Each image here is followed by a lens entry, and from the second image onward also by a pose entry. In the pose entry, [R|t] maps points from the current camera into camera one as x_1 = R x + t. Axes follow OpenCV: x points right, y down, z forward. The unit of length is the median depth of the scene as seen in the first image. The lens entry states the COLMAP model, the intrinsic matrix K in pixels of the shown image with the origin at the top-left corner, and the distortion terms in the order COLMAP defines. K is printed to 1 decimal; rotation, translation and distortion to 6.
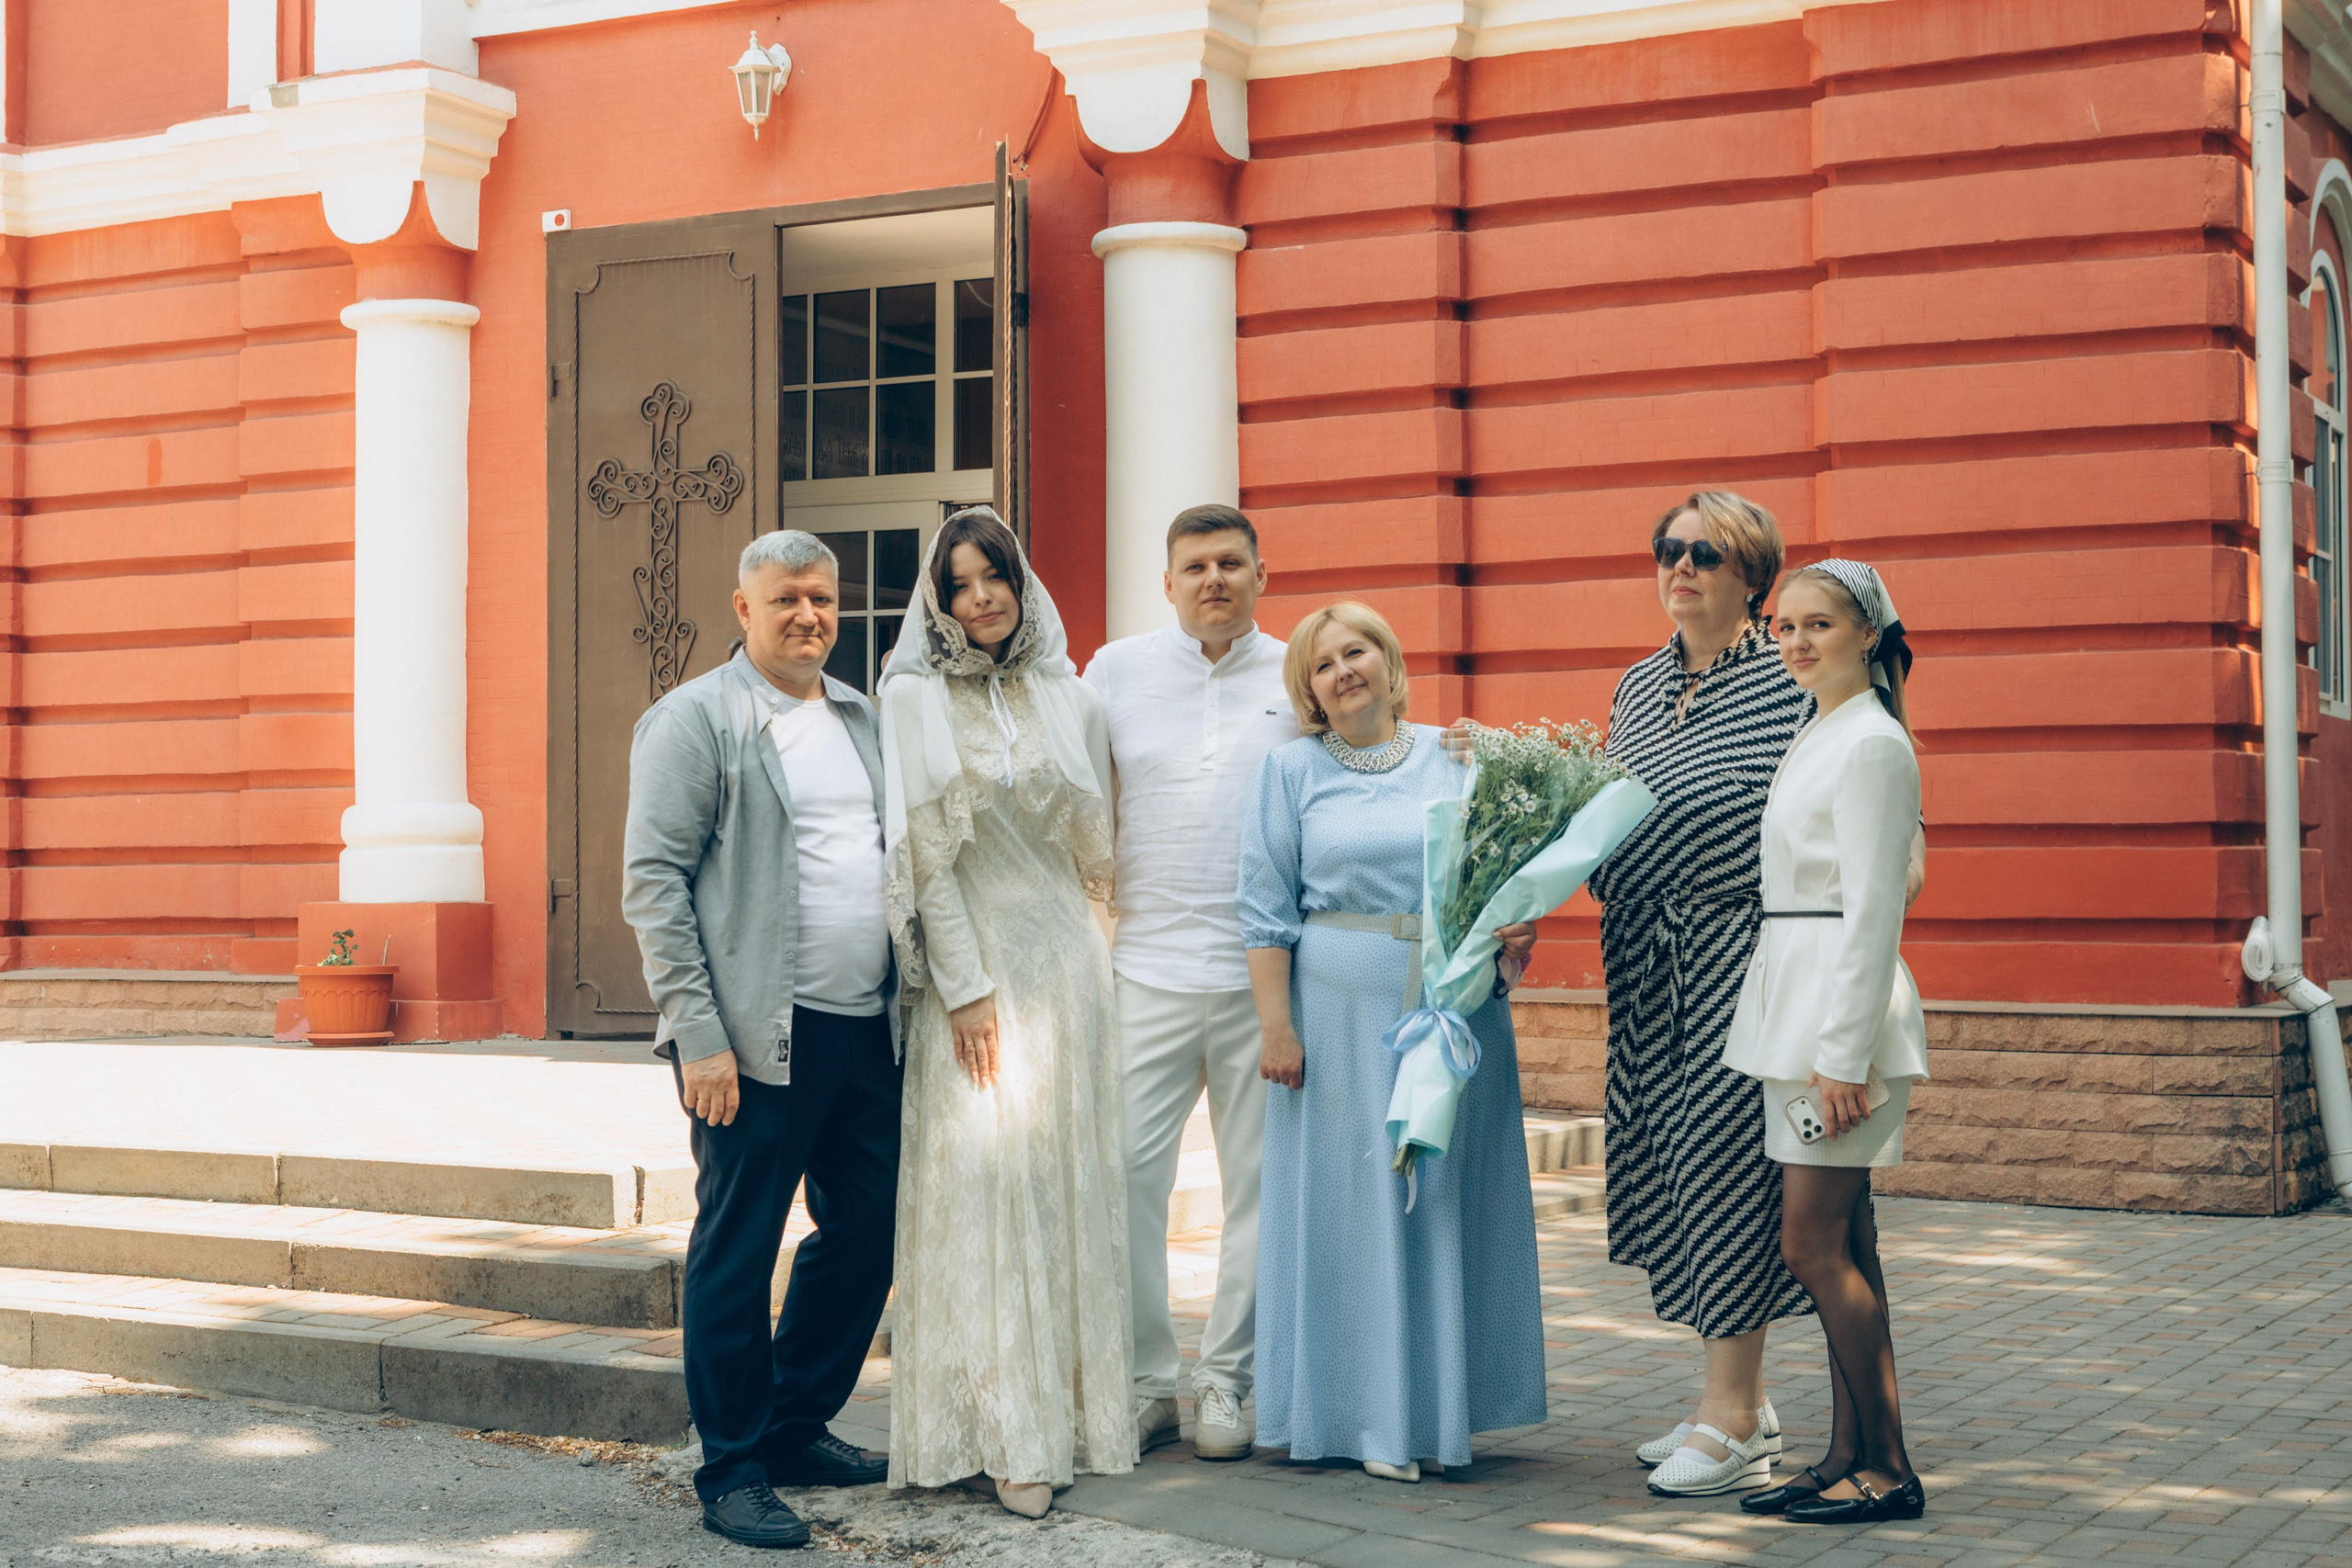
lens RADIAL K [[3771.9, 0, 1169.3], [0, 3771.9, 733.1], [0, 0, 1]] dist [-0.056677, 0.000000]
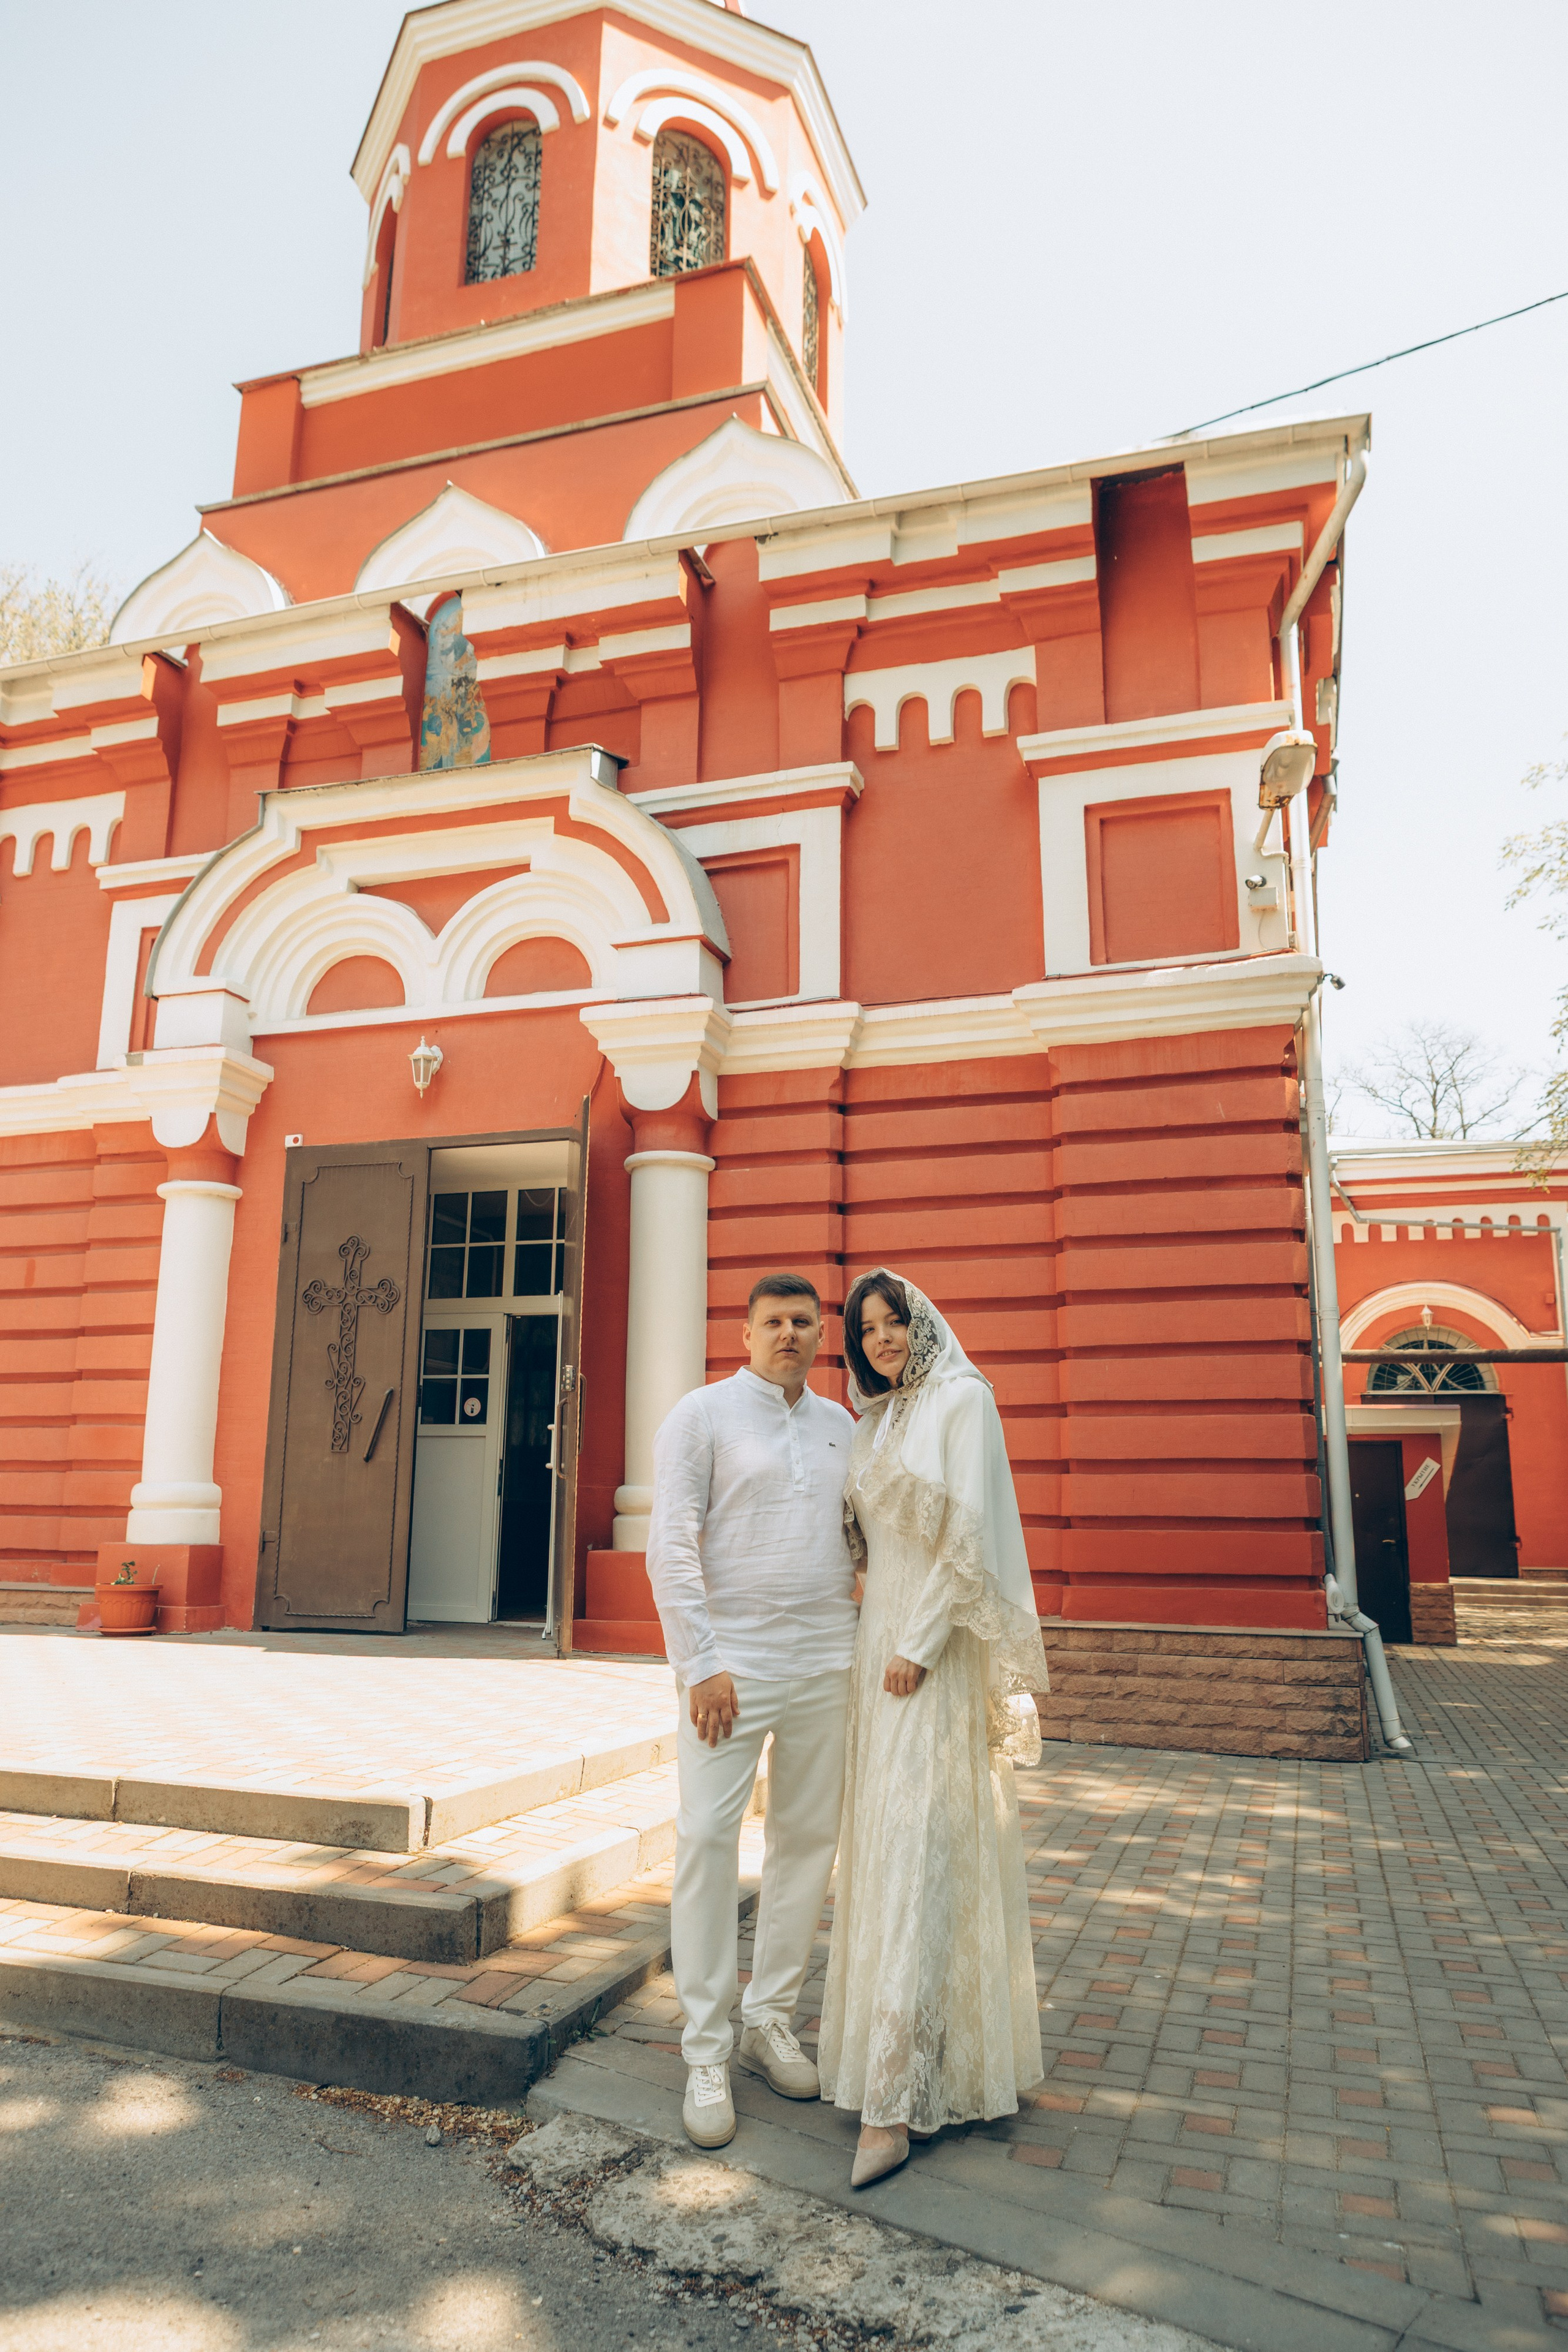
lens RADIAL K [[1638.0, 0, 785.6], [0, 1638.0, 1162.8], [0, 0, 1]] dist [-0.031834, 0.021098]
pose [[0.982817, 0.053273, 0.176726, -0.073302], [-0.021793, 0.984239, -0.175496, 0.000279], [-0.183290, 0.168629, 0.968488, 0.235503]]
